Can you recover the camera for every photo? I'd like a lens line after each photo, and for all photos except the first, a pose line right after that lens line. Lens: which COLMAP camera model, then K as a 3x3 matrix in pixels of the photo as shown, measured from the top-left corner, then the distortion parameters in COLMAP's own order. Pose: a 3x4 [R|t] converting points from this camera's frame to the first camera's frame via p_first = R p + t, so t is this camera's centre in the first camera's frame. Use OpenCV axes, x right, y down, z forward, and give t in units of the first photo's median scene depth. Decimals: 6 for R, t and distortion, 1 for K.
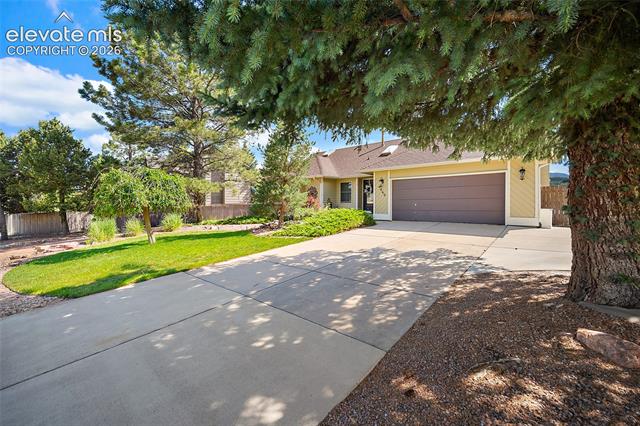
lens RADIAL K [[249.9, 0, 320.2], [0, 249.9, 208.0], [0, 0, 1]] dist [0.000204, -0.000140]
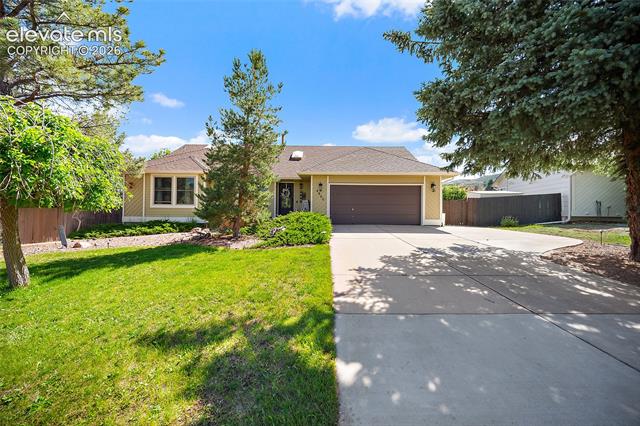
lens RADIAL K [[249.9, 0, 322.5], [0, 249.9, 211.4], [0, 0, 1]] dist [0.000204, -0.000140]
pose [[0.773358, 0.012030, 0.633856, -0.494241], [-0.001697, 0.999856, -0.016906, 0.018066], [-0.633968, 0.011999, 0.773266, 0.307215]]
